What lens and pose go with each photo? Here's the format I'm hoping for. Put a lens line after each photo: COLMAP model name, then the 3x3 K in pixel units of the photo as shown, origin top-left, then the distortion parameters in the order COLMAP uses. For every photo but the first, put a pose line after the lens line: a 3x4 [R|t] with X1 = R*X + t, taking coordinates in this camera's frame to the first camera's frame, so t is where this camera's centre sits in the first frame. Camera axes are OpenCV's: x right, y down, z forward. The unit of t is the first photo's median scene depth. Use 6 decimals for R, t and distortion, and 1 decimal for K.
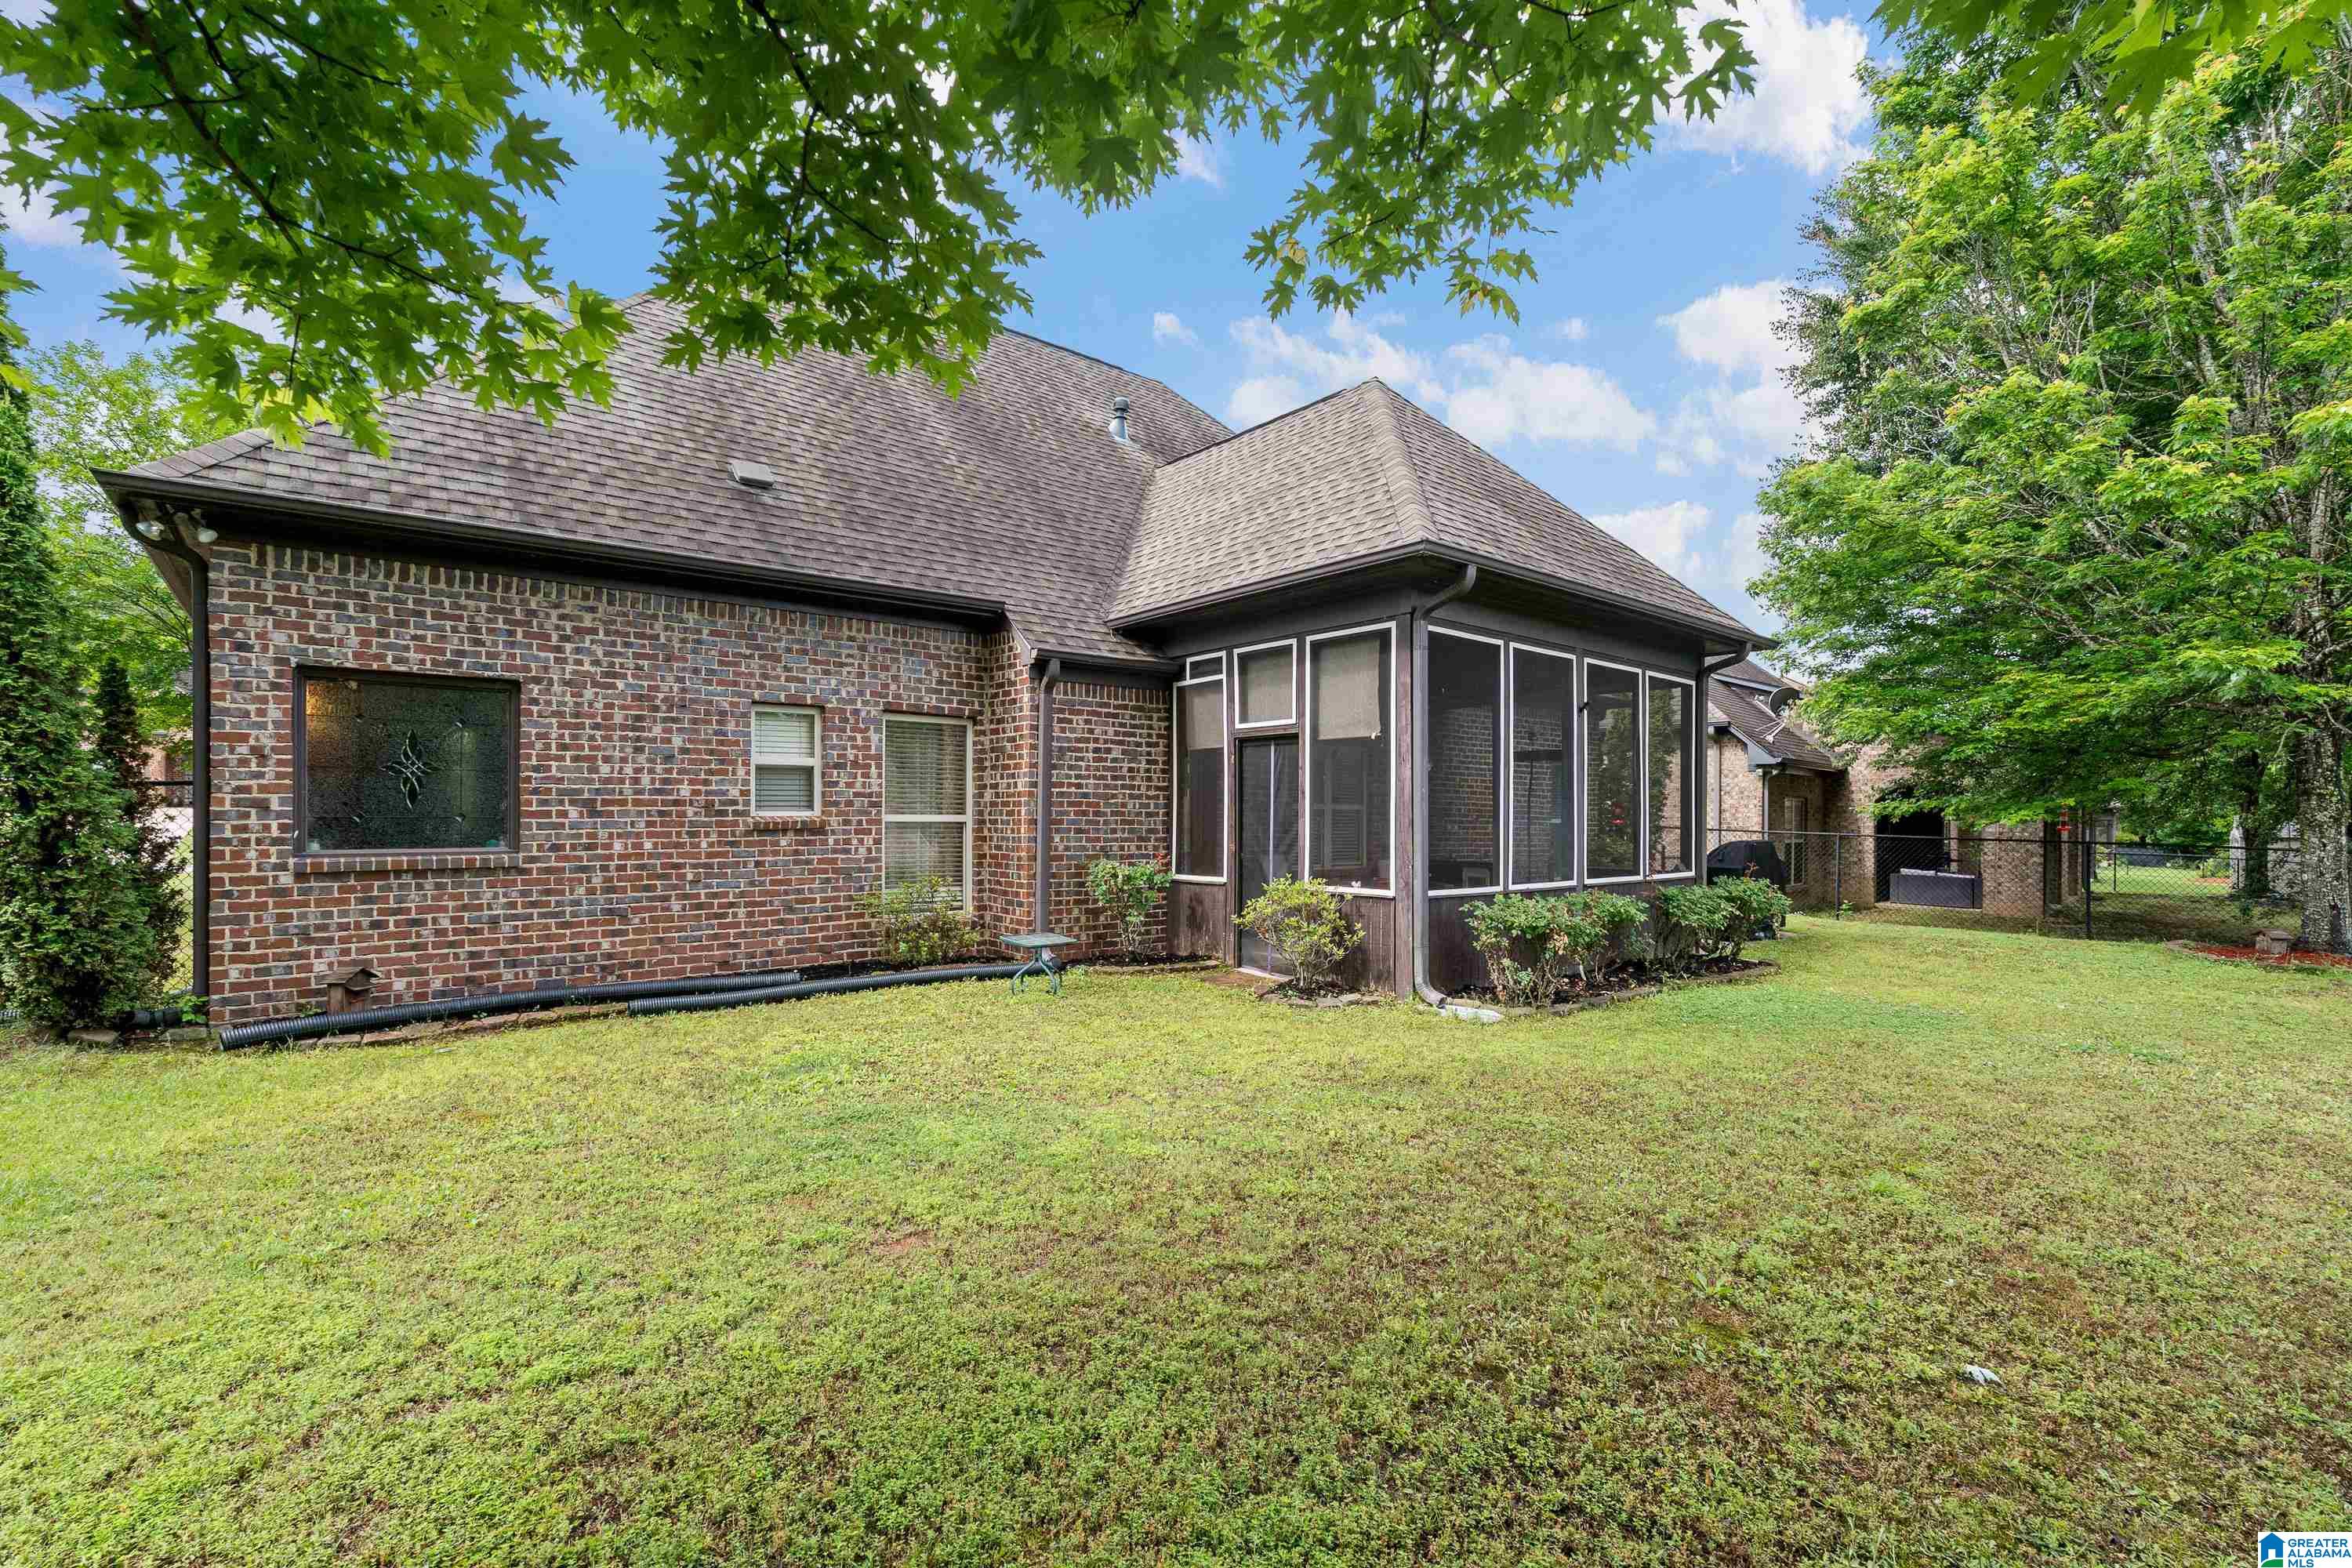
lens RADIAL K [[1049.3, 0, 1182.5], [0, 1049.3, 808.0], [0, 0, 1]] dist [-0.004158, 0.000229]
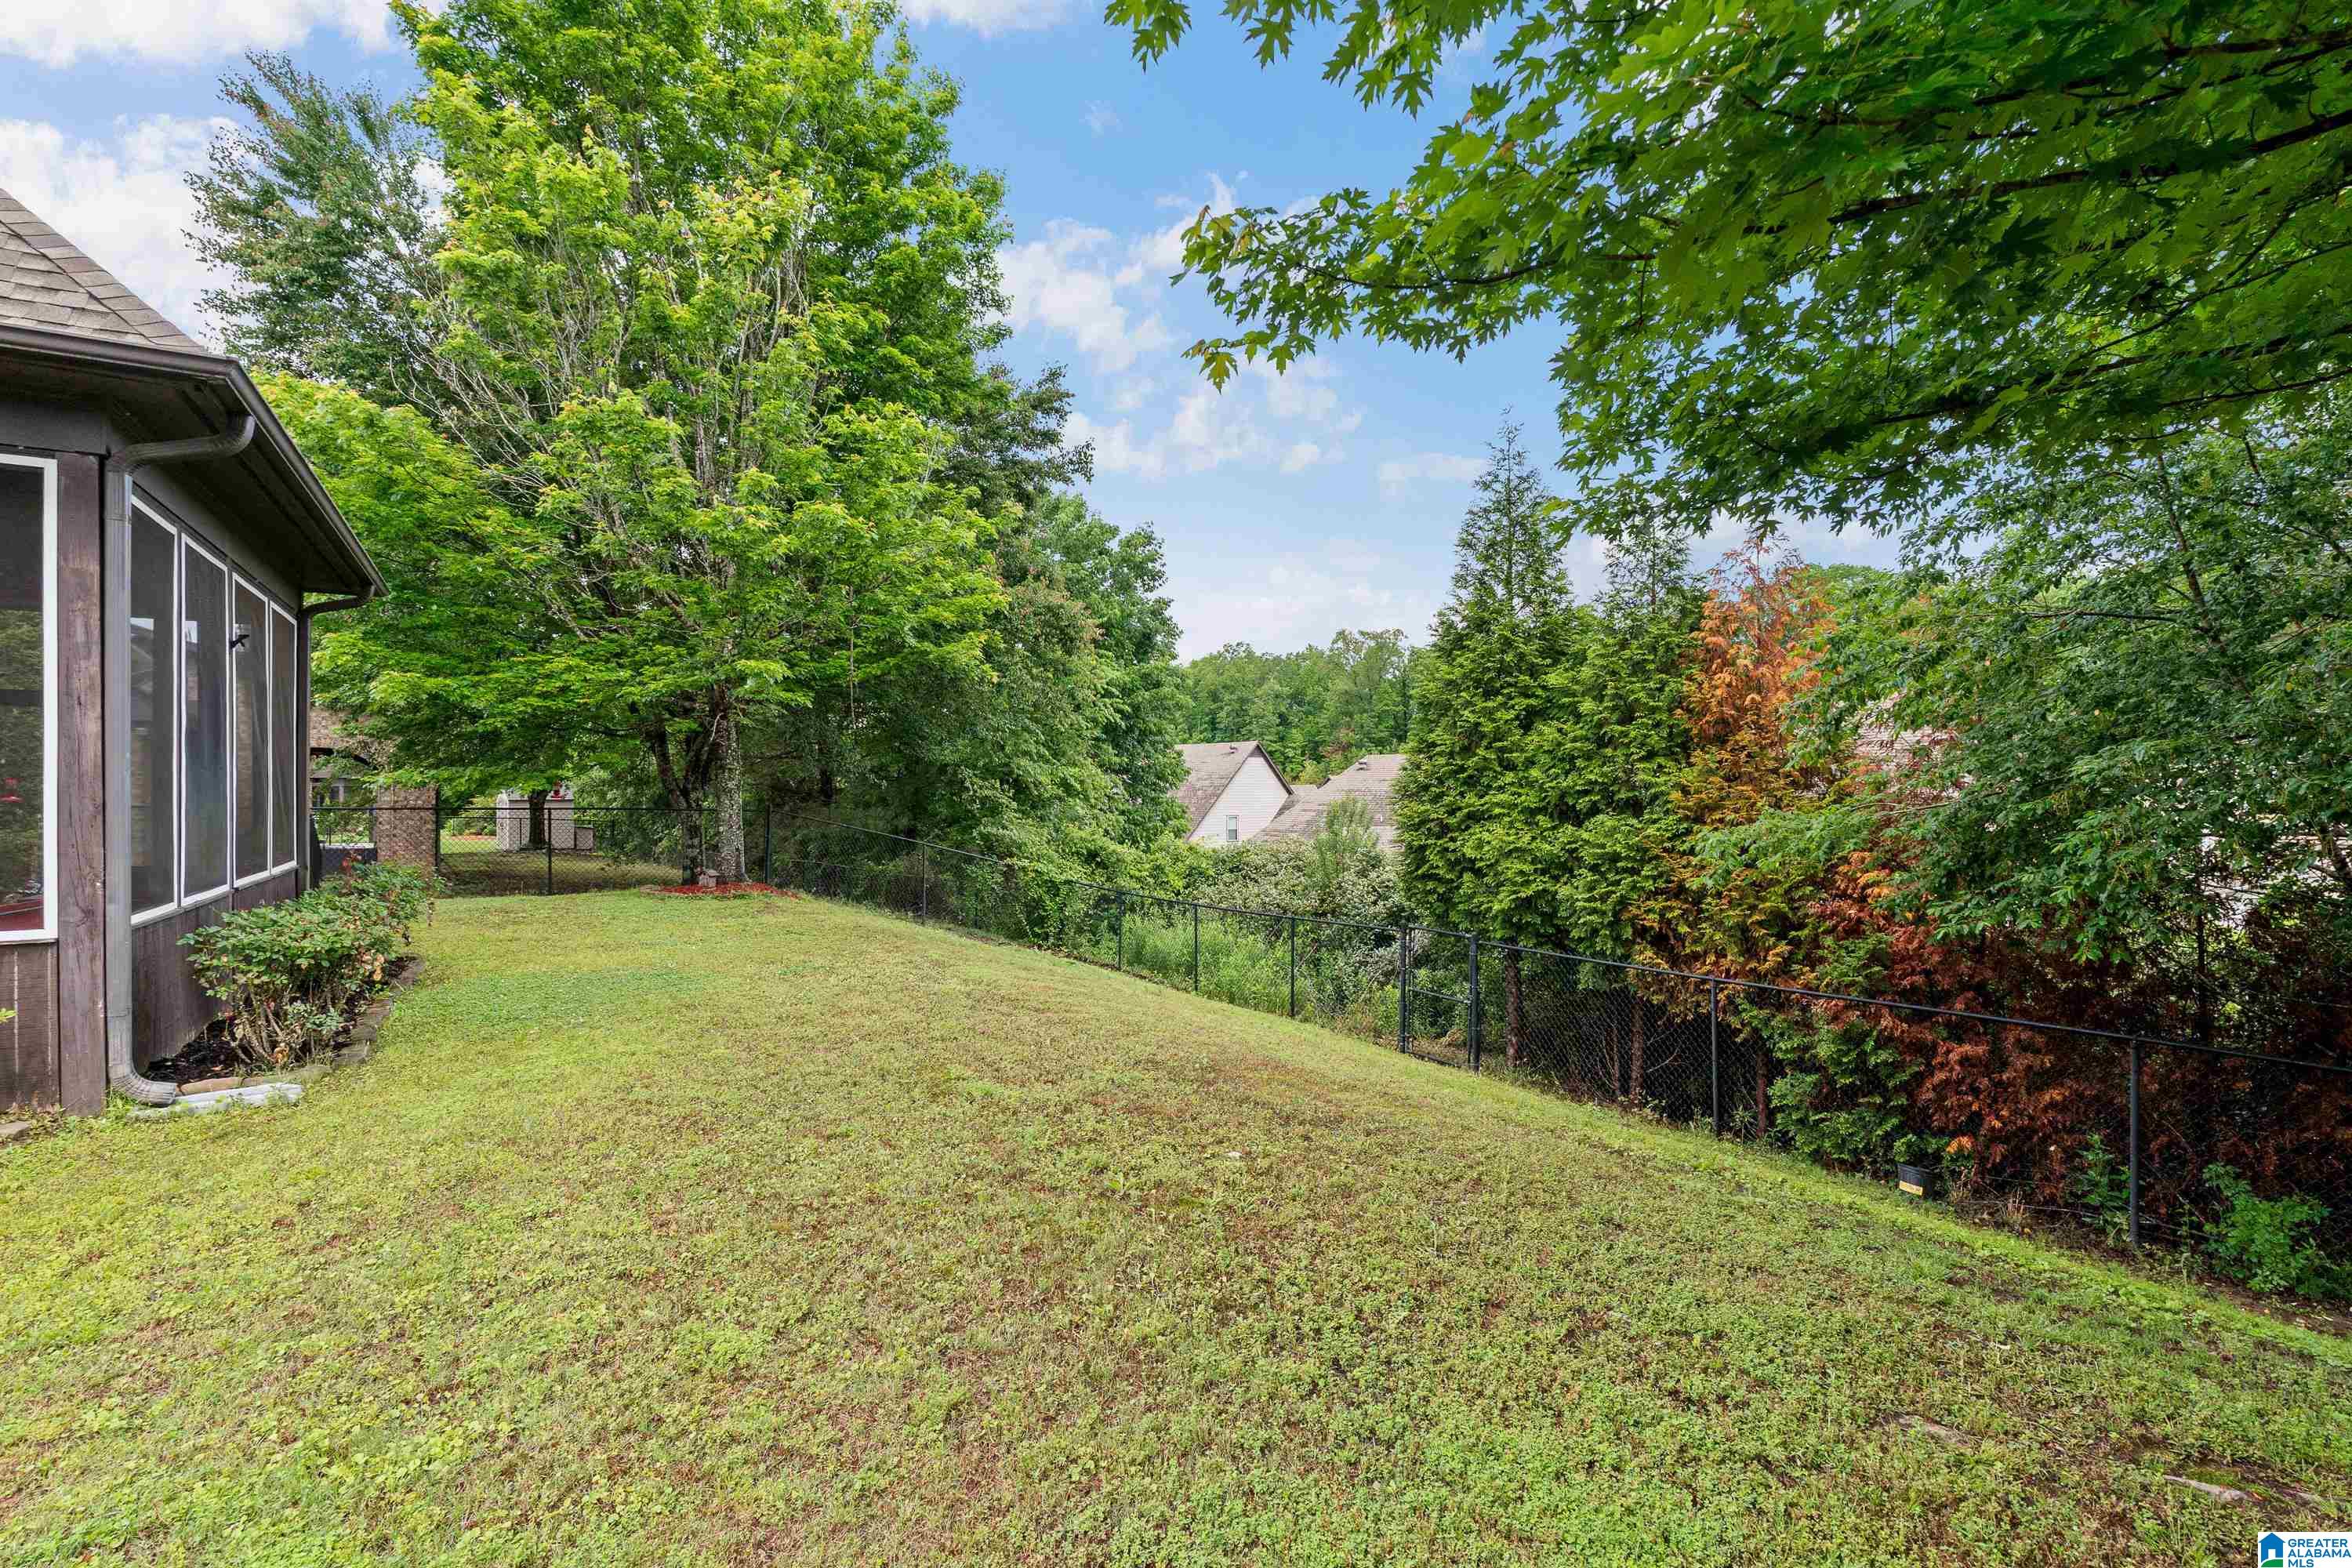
lens RADIAL K [[1049.3, 0, 1182.3], [0, 1049.3, 772.7], [0, 0, 1]] dist [-0.004158, 0.000229]
pose [[0.143720, 0.004579, 0.989608, -0.446389], [-0.000418, 0.999989, -0.004566, -0.006861], [-0.989618, 0.000242, 0.143720, 0.499542]]
